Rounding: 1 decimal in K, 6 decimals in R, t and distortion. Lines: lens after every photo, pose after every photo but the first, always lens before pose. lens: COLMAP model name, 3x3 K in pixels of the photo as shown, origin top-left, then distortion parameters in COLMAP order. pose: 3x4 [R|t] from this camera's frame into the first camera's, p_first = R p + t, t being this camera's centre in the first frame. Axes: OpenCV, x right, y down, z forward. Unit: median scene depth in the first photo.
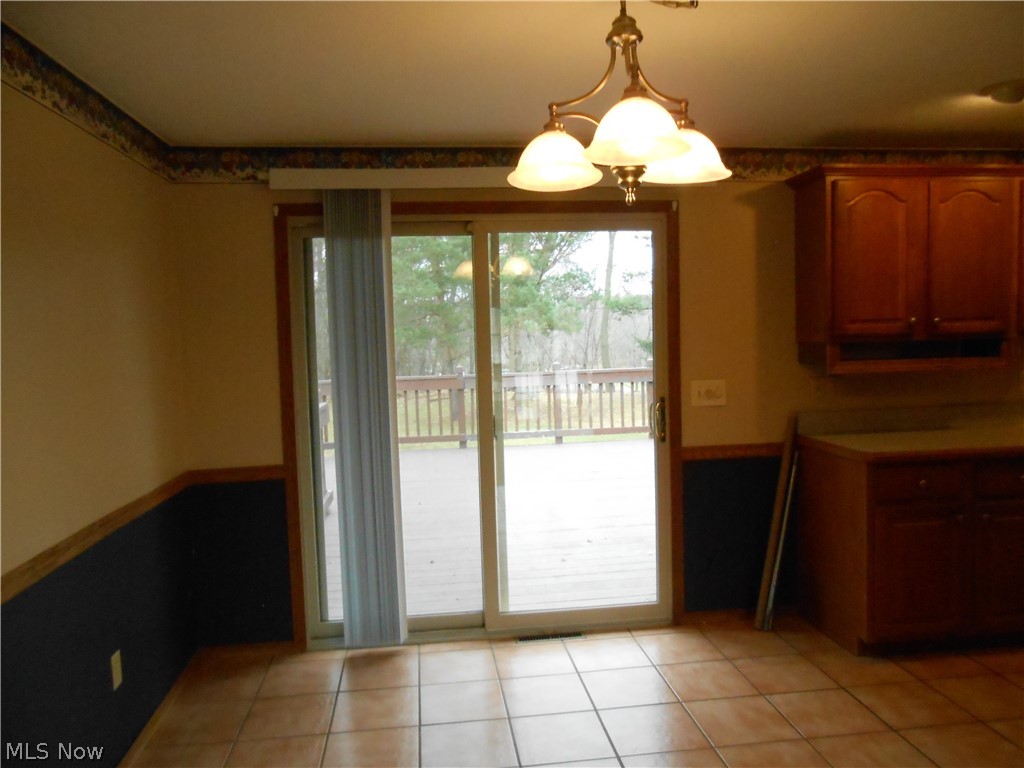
lens RADIAL K [[790.5, 0, 494.5], [0, 790.5, 369.7], [0, 0, 1]] dist [-0.054669, 0.051851]
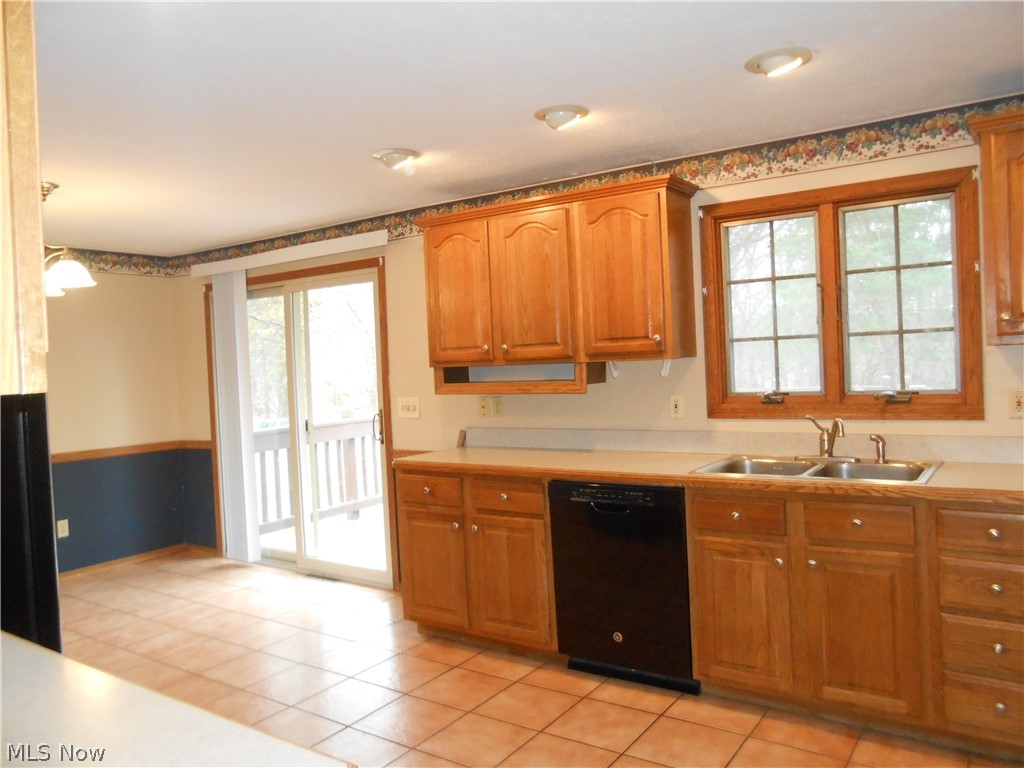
lens RADIAL K [[790.5, 0, 460.5], [0, 790.5, 354.2], [0, 0, 1]] dist [-0.054669, 0.051851]
pose [[0.730038, -0.010561, -0.683325, 1.226359], [0.002301, 0.999913, -0.012996, -0.039263], [0.683403, 0.007916, 0.729998, 0.148600]]
